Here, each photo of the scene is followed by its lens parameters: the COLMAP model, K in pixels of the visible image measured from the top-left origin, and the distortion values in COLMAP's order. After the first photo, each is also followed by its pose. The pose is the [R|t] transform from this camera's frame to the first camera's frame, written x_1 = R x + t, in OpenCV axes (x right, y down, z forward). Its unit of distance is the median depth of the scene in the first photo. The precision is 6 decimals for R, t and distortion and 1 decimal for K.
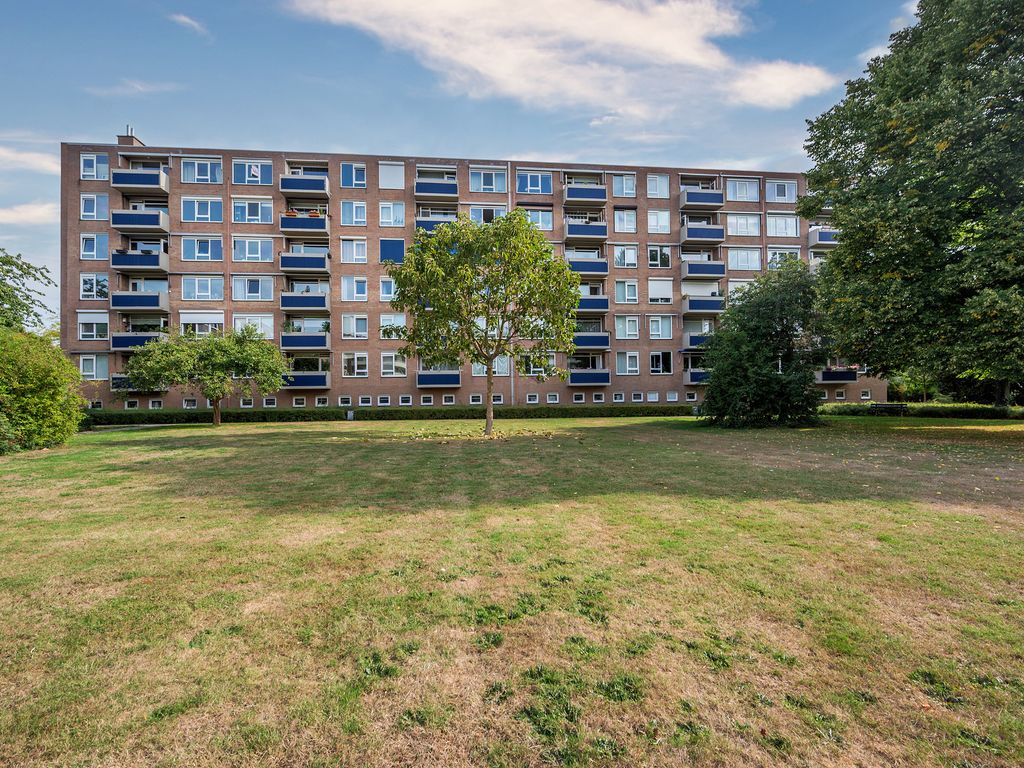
lens RADIAL K [[450.1, 0, 512.0], [0, 450.1, 384.0], [0, 0, 1]] dist [0.000169, 0.000016]
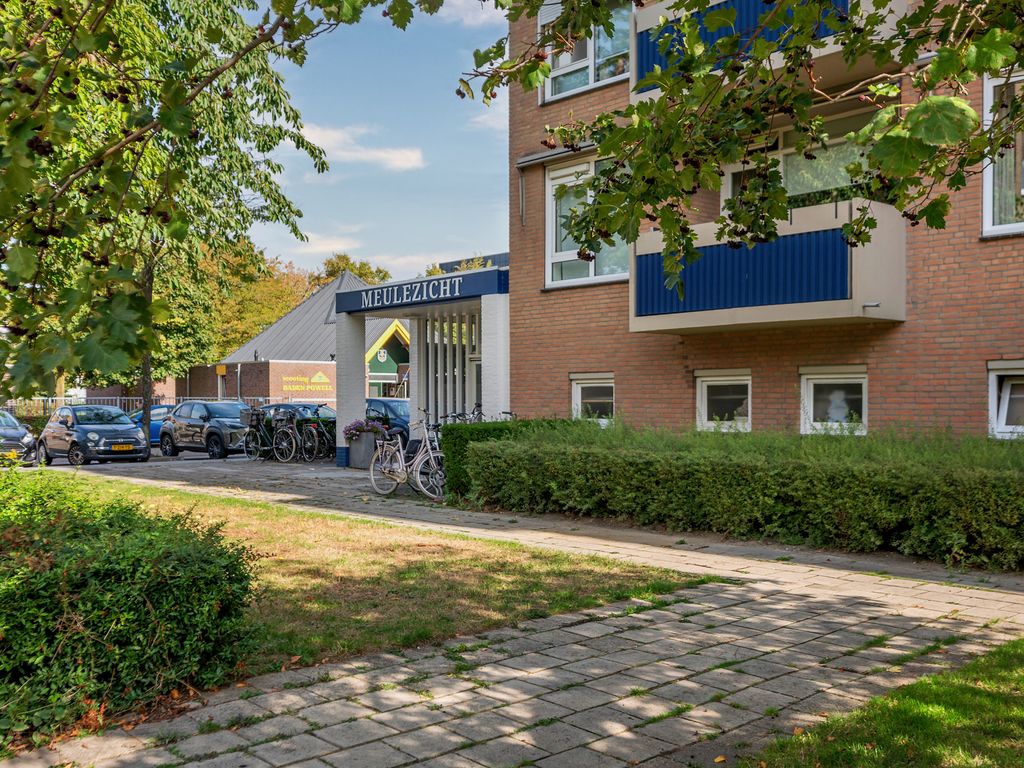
lens RADIAL K [[1035.0, 0, 512.0], [0, 1035.0, 384.0], [0, 0, 1]] dist [0.000829, -0.000345]
pose [[0.572717, 0.008776, -0.819706, -0.548965], [0.014563, 0.999676, 0.020877, 0.027477], [0.819624, -0.023894, 0.572404, 0.687858]]
